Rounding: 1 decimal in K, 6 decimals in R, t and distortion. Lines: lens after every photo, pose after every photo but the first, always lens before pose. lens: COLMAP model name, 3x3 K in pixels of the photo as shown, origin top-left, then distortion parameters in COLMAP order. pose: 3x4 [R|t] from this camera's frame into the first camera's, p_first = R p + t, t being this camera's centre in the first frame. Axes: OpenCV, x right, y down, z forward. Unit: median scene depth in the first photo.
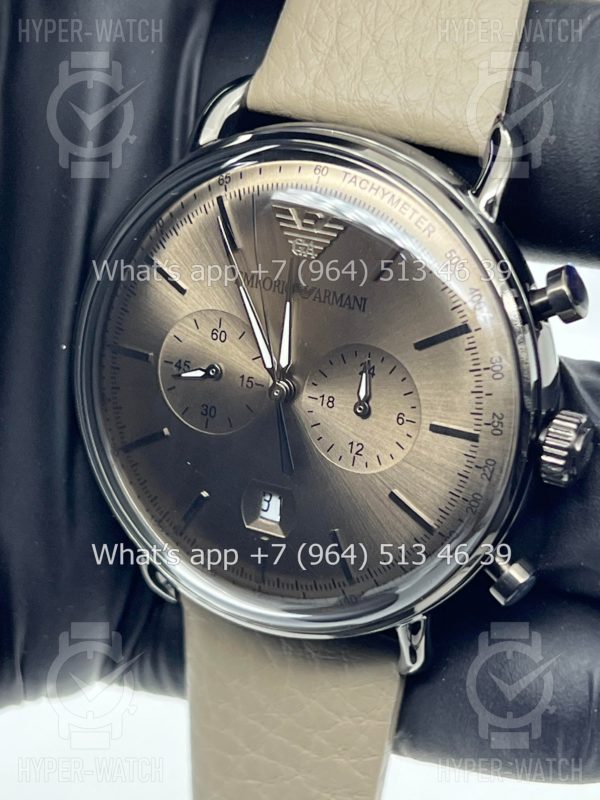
lens RADIAL K [[1818.7, 0, 300.0], [0, 1818.7, 400.0], [0, 0, 1]] dist [0.014240, 0.332872]
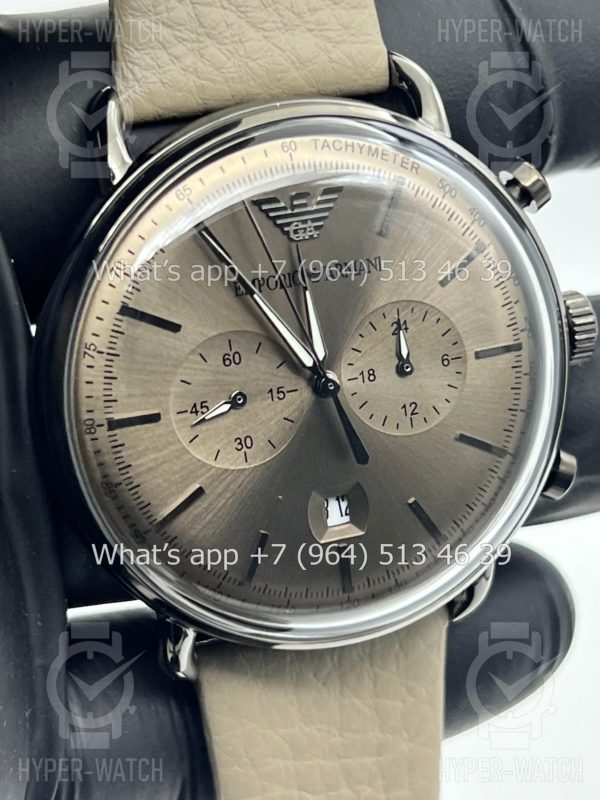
lens RADIAL K [[1818.7, 0, 300.0], [0, 1818.7, 400.0], [0, 0, 1]] dist [0.014240, 0.332872]
pose [[0.662130, -0.350506, 0.662366, -0.648492], [0.380115, 0.918818, 0.106234, -0.103177], [-0.645830, 0.181435, 0.741610, 0.323306]]
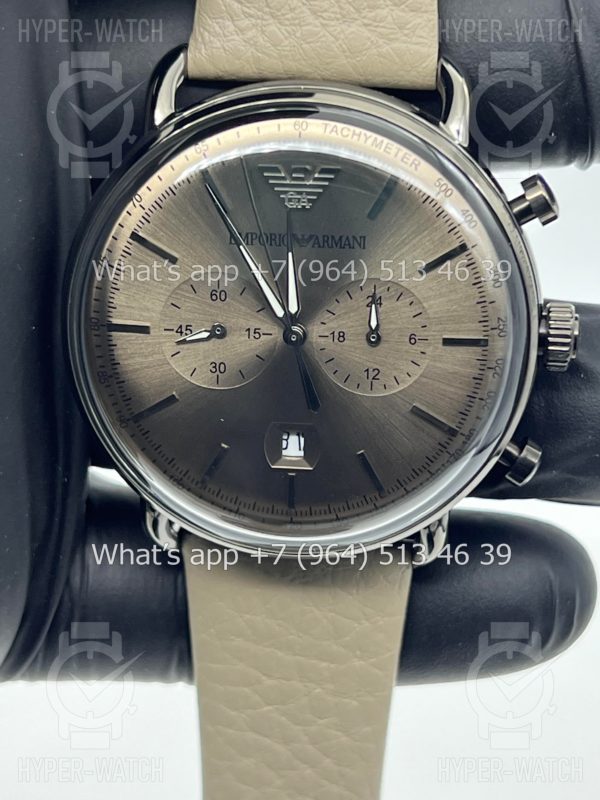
lens RADIAL K [[1818.7, 0, 300.0], [0, 1818.7, 400.0], [0, 0, 1]] dist [0.014240, 0.332872]
pose [[0.929472, -0.199930, 0.310016, -0.351901], [0.184771, 0.979694, 0.077839, -0.051210], [-0.319284, -0.015067, 0.947539, -0.017803]]
